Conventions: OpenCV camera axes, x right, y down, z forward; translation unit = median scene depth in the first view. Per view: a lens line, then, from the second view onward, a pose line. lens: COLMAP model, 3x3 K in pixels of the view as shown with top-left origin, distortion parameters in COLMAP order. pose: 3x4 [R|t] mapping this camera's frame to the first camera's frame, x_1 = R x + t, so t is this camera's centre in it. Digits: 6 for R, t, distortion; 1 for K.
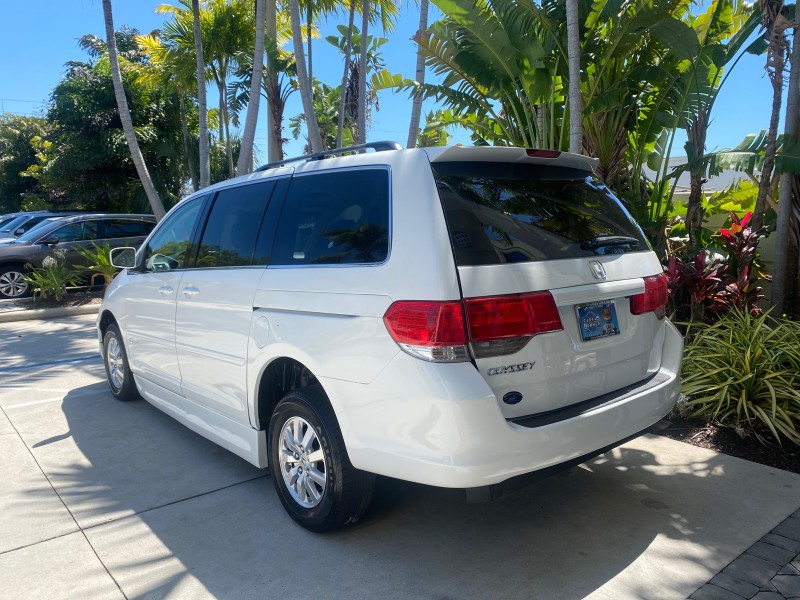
lens RADIAL K [[614.8, 0, 400.6], [0, 614.8, 295.8], [0, 0, 1]] dist [0.010991, -0.014770]
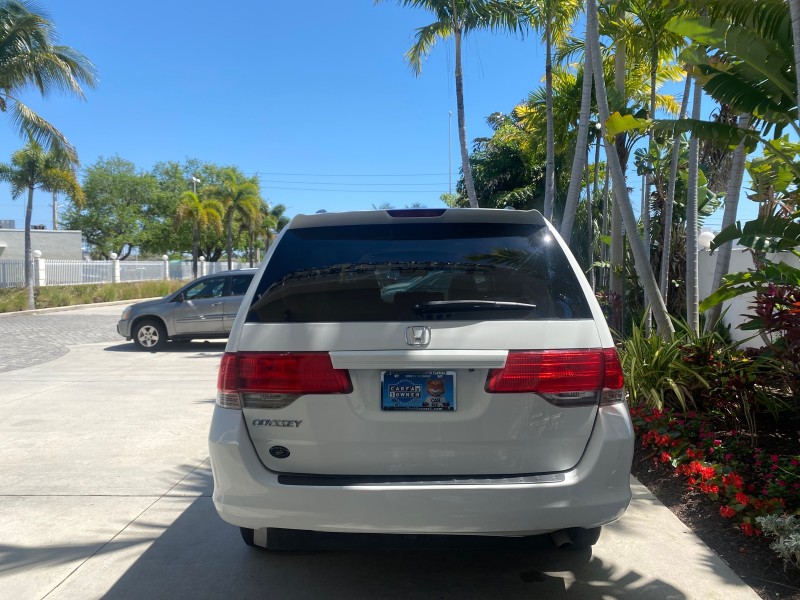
lens RADIAL K [[614.8, 0, 400.4], [0, 614.8, 297.5], [0, 0, 1]] dist [0.010991, -0.014770]
pose [[0.748592, 0.024470, -0.662579, 0.381212], [-0.075443, 0.995972, -0.048454, -0.022255], [0.658725, 0.086259, 0.747423, 0.123494]]
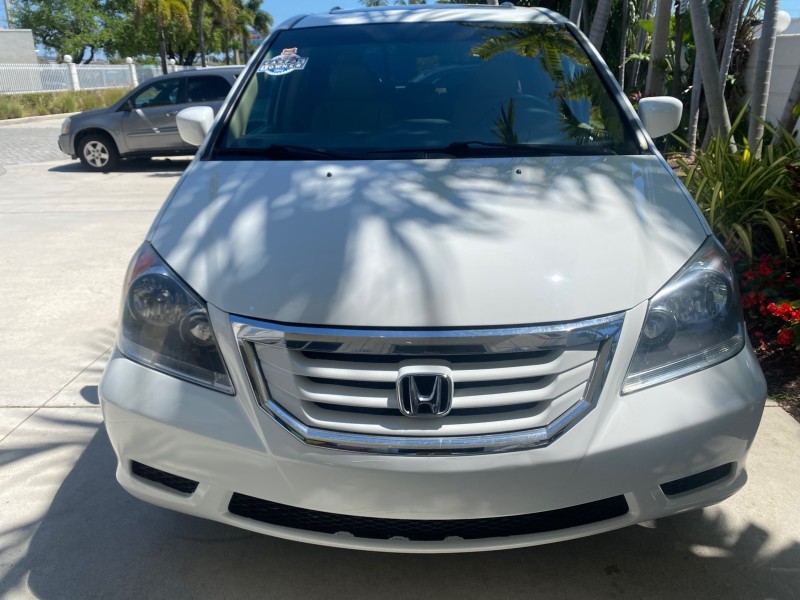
lens RADIAL K [[614.8, 0, 398.7], [0, 614.8, 297.3], [0, 0, 1]] dist [0.010991, -0.014770]
pose [[0.752844, 0.211035, -0.623450, 0.213742], [-0.064287, 0.966253, 0.249443, -0.027267], [0.655051, -0.147712, 0.741005, 0.318394]]
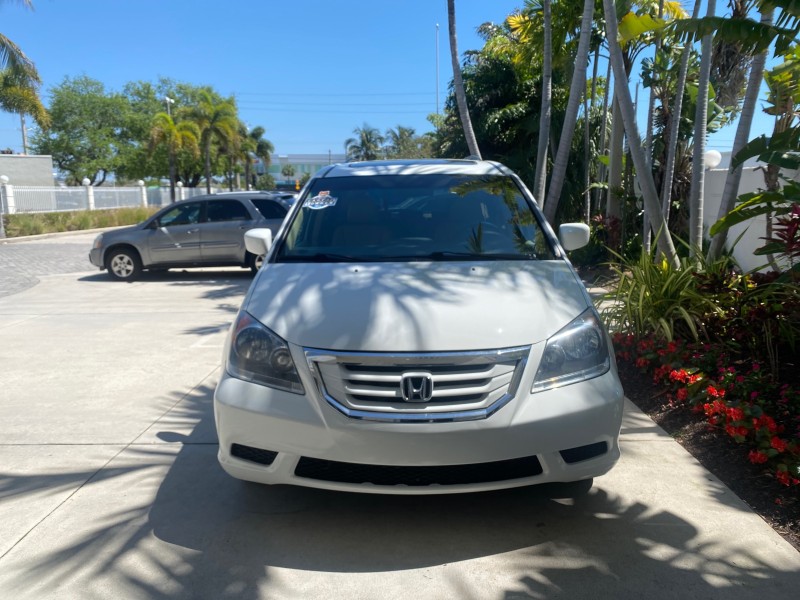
lens RADIAL K [[614.8, 0, 396.5], [0, 614.8, 301.6], [0, 0, 1]] dist [0.010991, -0.014770]
pose [[0.760636, 0.100328, -0.641379, 0.322827], [-0.067455, 0.994852, 0.075623, -0.022597], [0.645664, -0.014258, 0.763488, 0.180883]]
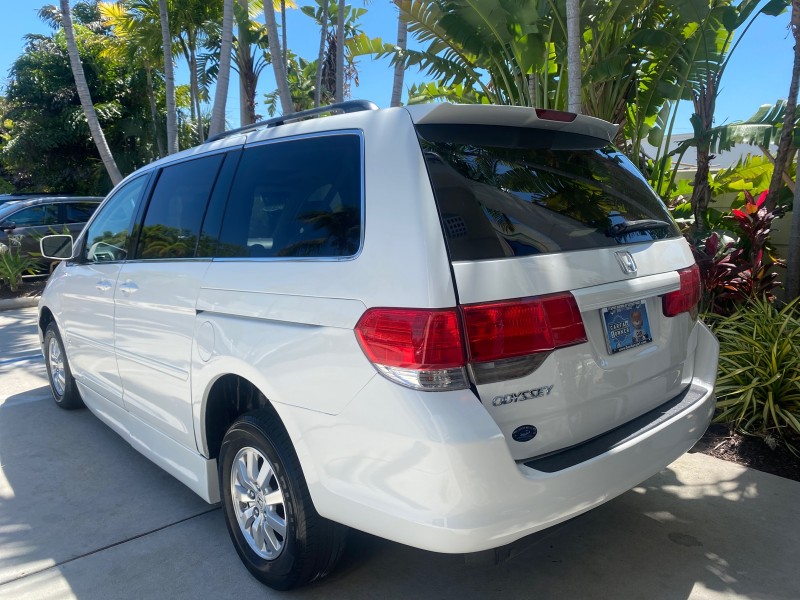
lens RADIAL K [[614.8, 0, 401.3], [0, 614.8, 297.4], [0, 0, 1]] dist [0.010991, -0.014770]
pose [[0.999587, -0.009460, 0.027130, 0.003727], [0.008607, 0.999470, 0.031396, -0.010487], [-0.027413, -0.031149, 0.999139, 0.091546]]
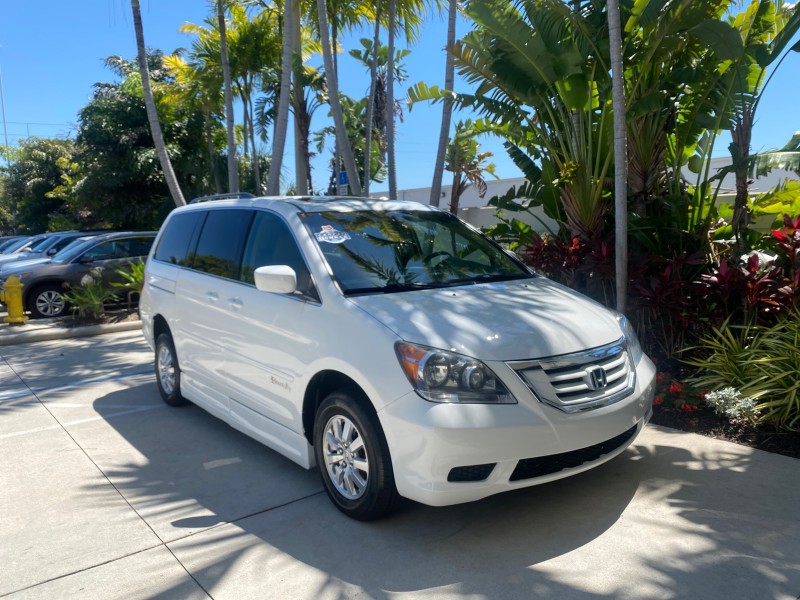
lens RADIAL K [[614.8, 0, 398.8], [0, 614.8, 299.6], [0, 0, 1]] dist [0.010991, -0.014770]
pose [[0.999323, -0.022525, -0.029096, -0.045423], [0.022182, 0.999681, -0.012041, 0.000786], [0.029358, 0.011387, 0.999504, 0.000746]]
